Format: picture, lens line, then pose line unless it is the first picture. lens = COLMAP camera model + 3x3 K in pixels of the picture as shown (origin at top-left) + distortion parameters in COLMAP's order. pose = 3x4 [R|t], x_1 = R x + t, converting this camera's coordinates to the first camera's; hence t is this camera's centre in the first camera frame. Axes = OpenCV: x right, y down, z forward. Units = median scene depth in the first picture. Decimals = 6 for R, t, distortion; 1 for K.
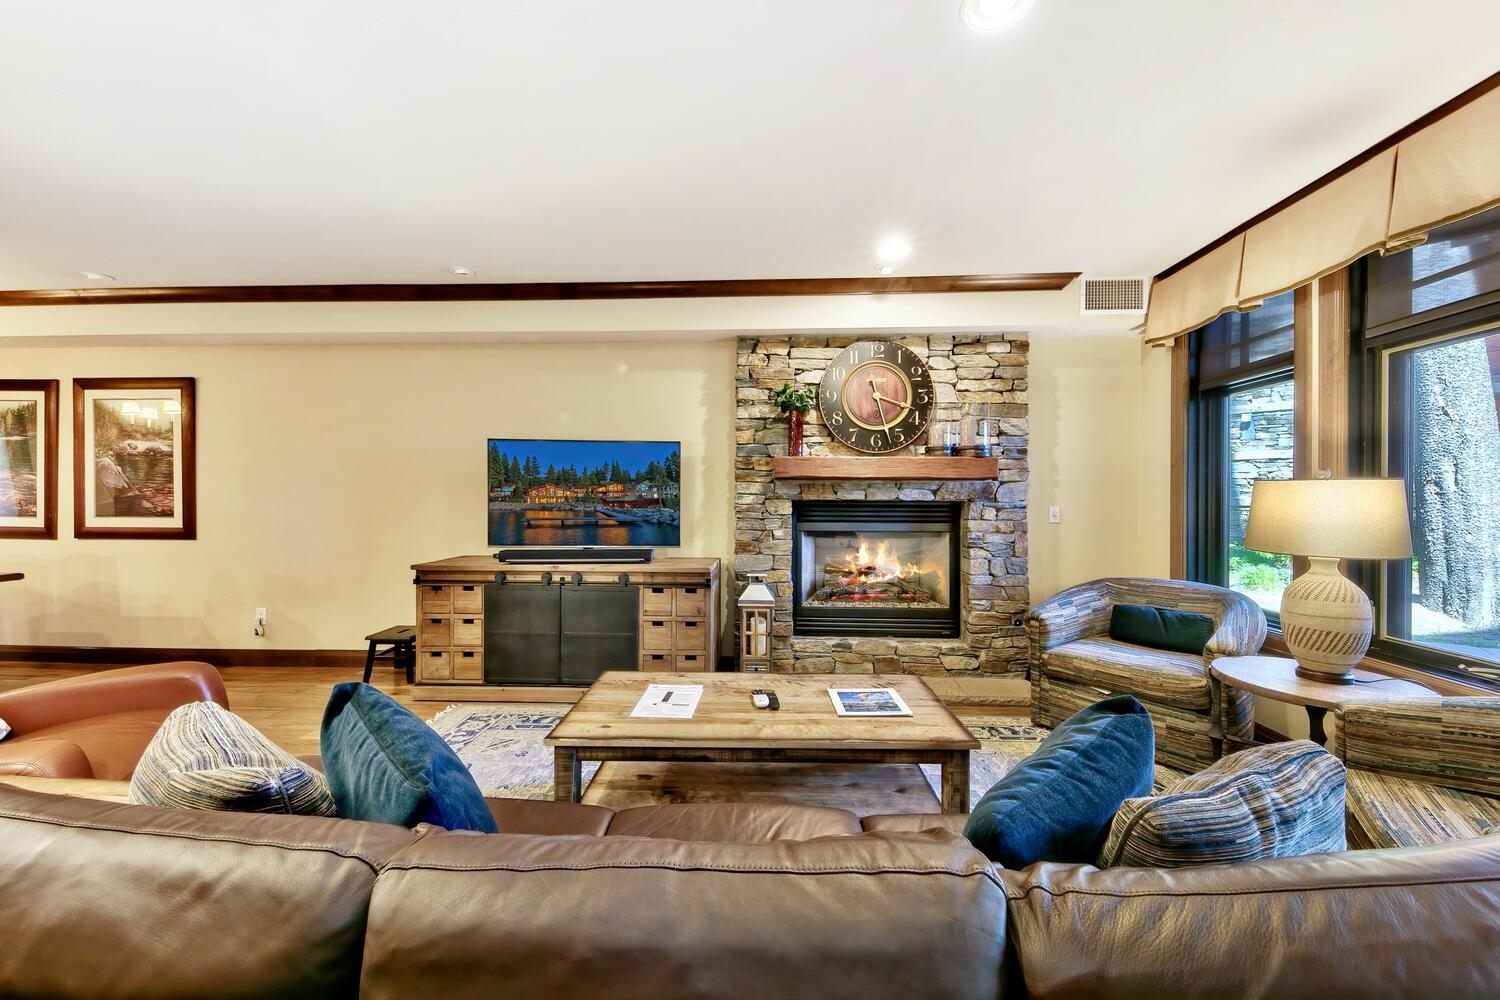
lens RADIAL K [[570.3, 0, 762.4], [0, 570.3, 498.8], [0, 0, 1]] dist [0.015034, -0.000798]
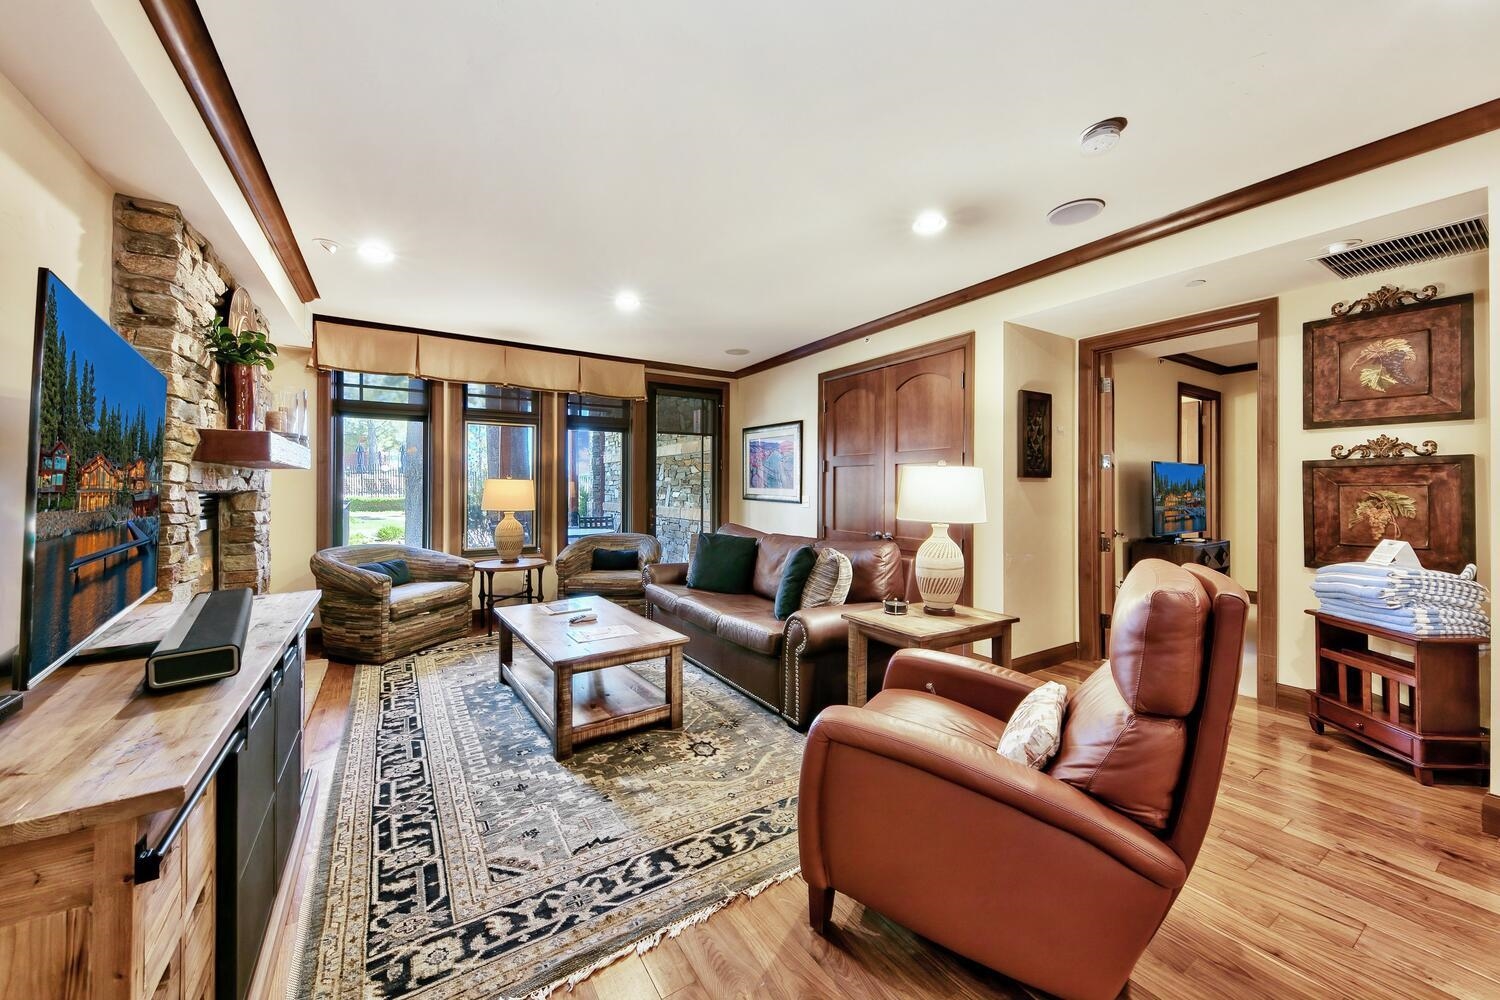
lens RADIAL K [[570.3, 0, 752.1], [0, 570.3, 484.2], [0, 0, 1]] dist [0.015034, -0.000798]
pose [[-0.583904, 0.008631, 0.811777, -0.885497], [0.017620, 0.999843, 0.002044, 0.000316], [-0.811632, 0.015497, -0.583964, 0.889966]]
